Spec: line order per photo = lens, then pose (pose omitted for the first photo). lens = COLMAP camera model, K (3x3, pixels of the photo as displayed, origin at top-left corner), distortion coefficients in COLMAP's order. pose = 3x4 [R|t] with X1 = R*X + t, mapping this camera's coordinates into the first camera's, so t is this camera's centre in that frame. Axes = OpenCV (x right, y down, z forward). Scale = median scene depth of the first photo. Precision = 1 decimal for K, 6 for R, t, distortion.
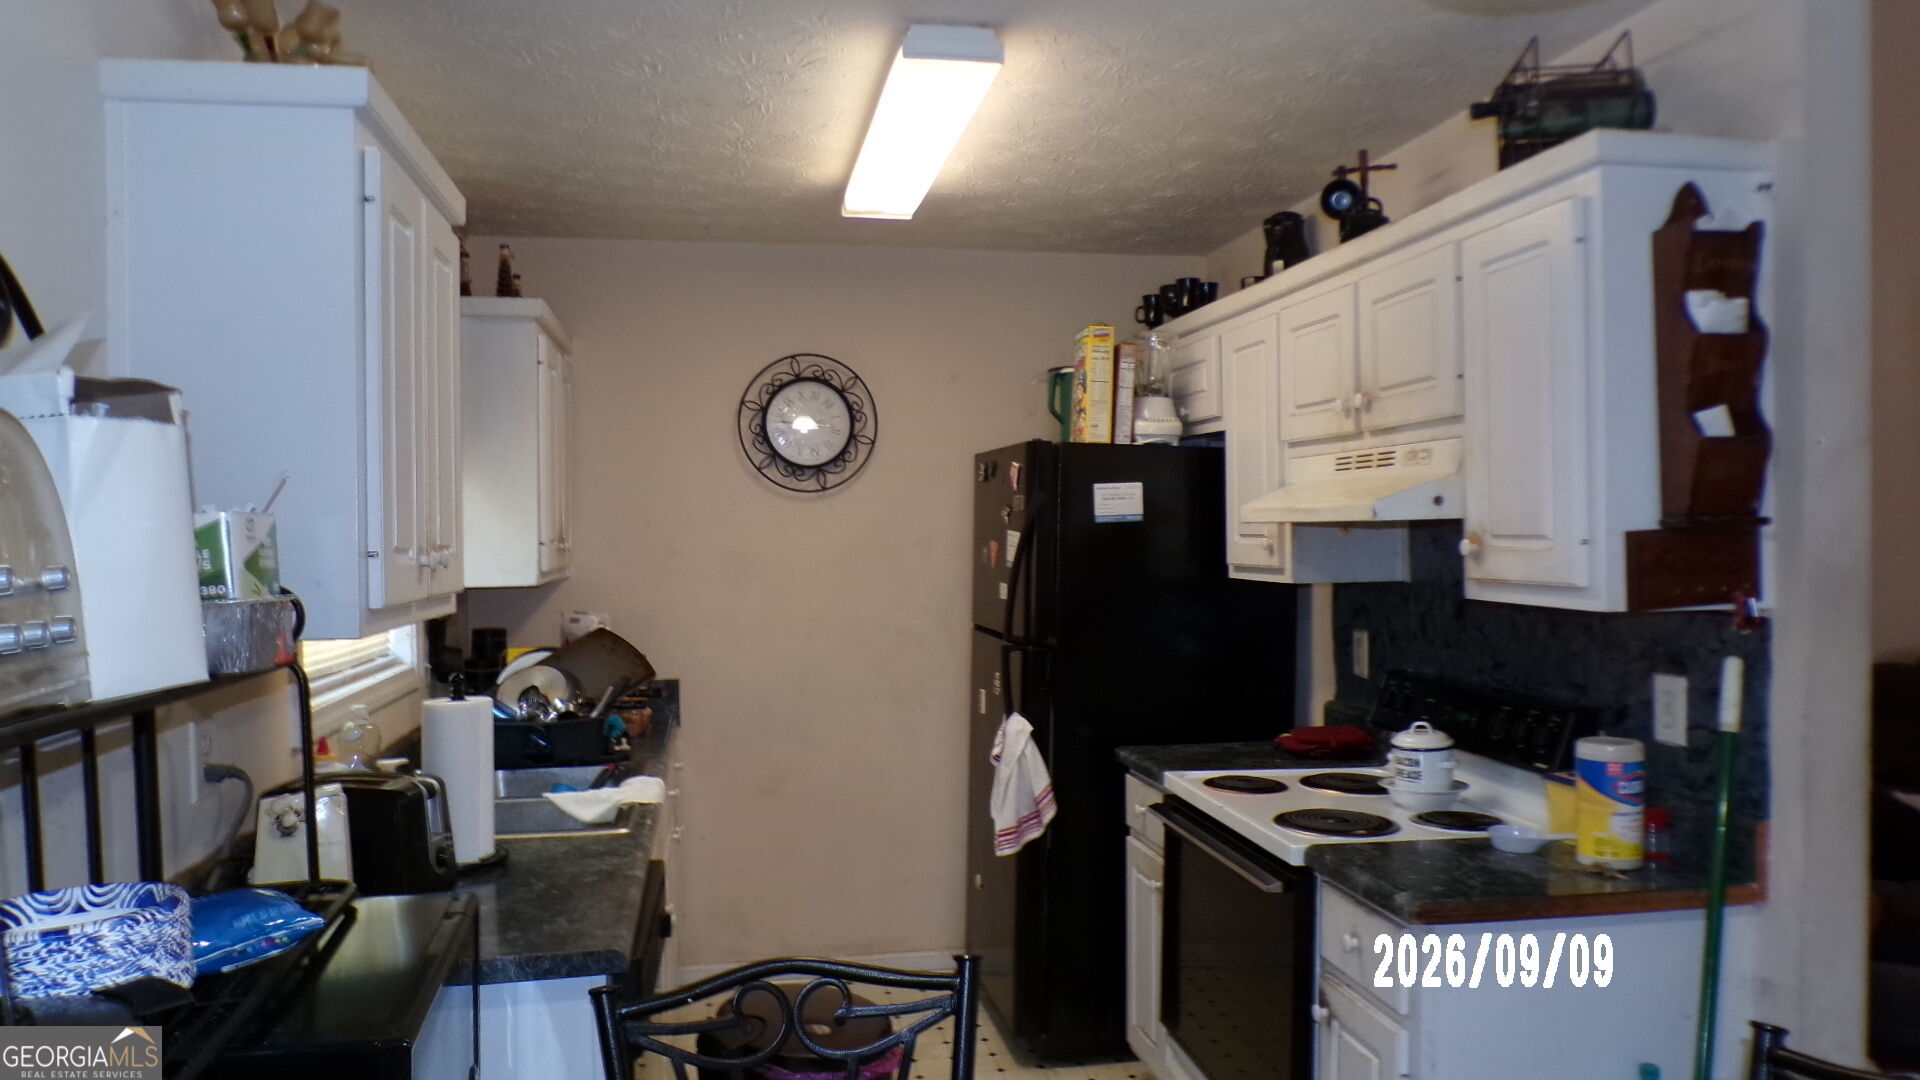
lens RADIAL K [[1363.2, 0, 956.5], [0, 1363.2, 543.3], [0, 0, 1]] dist [0.003560, 0.000784]
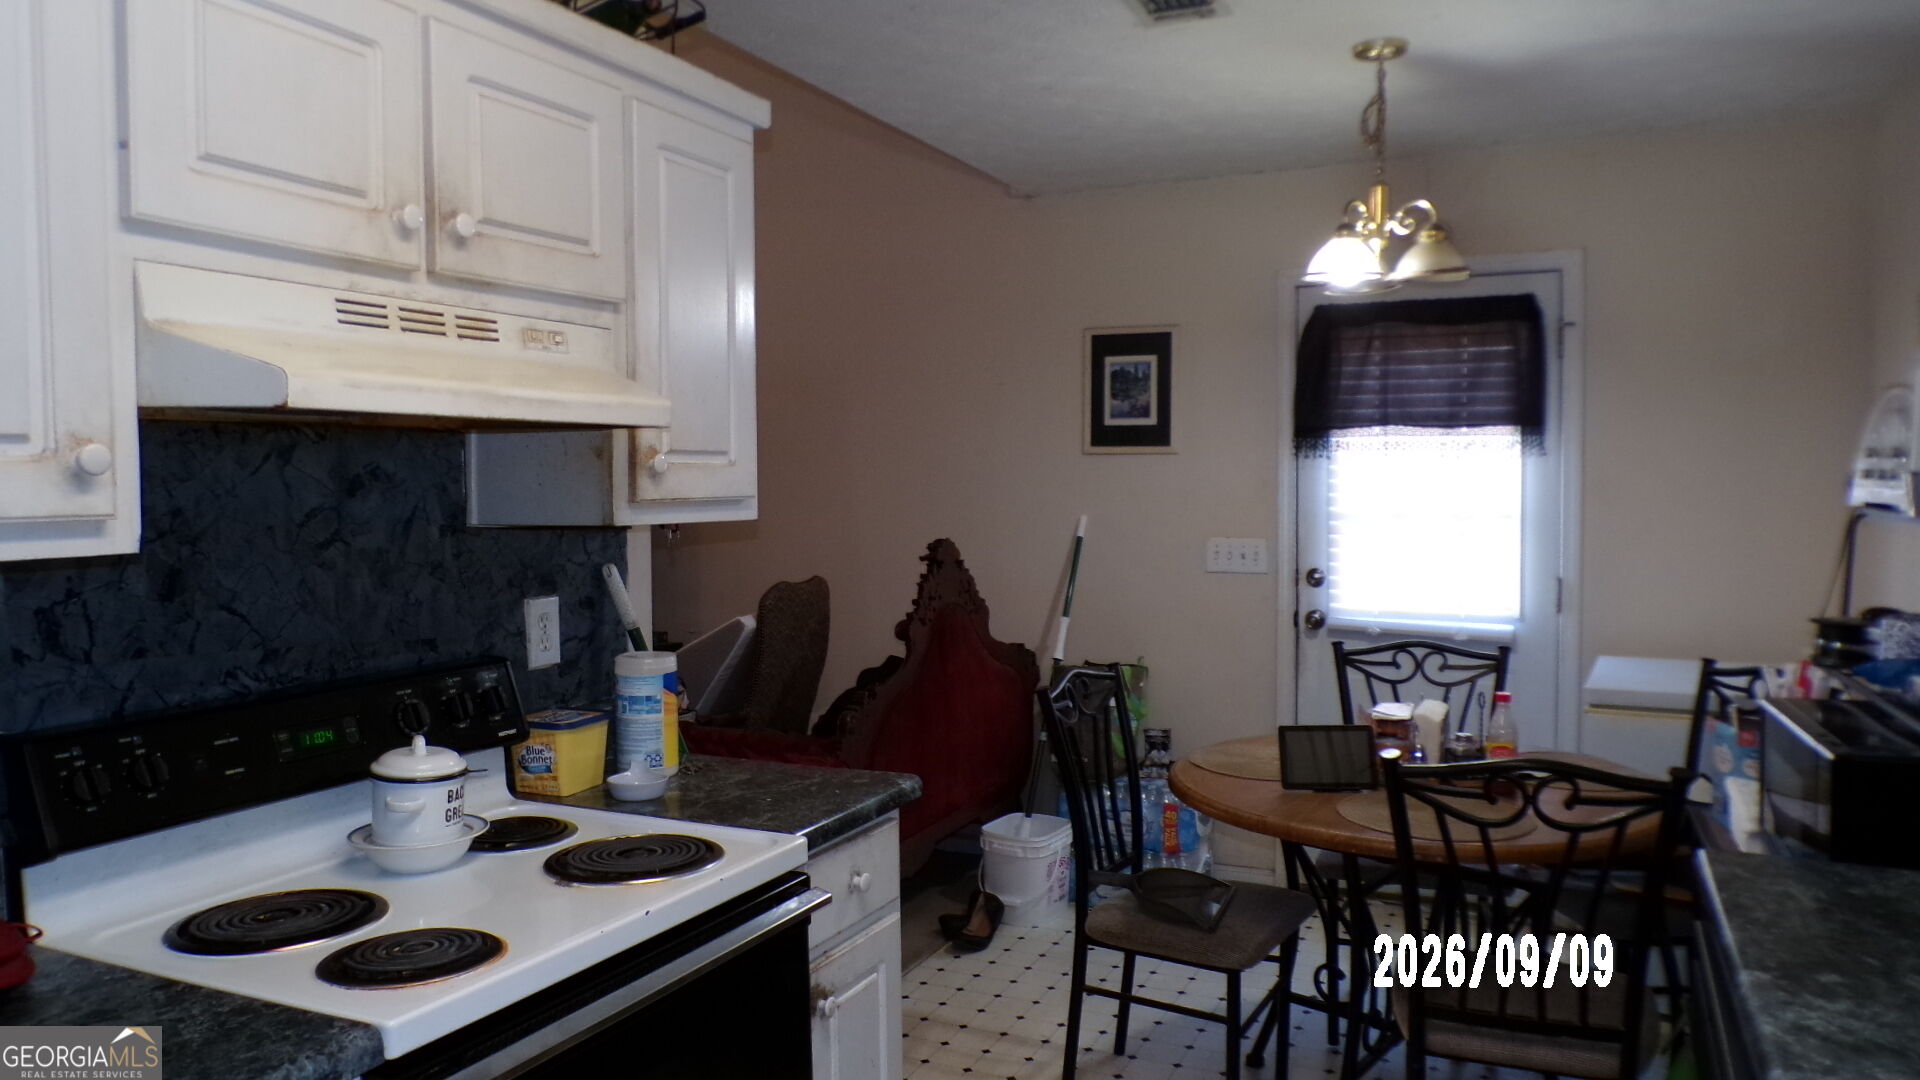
lens RADIAL K [[1363.2, 0, 951.9], [0, 1363.2, 533.5], [0, 0, 1]] dist [0.003560, 0.000784]
pose [[-0.822704, -0.013256, 0.568315, -0.247392], [0.016008, 0.998791, 0.046471, 0.009009], [-0.568244, 0.047330, -0.821498, 1.459472]]
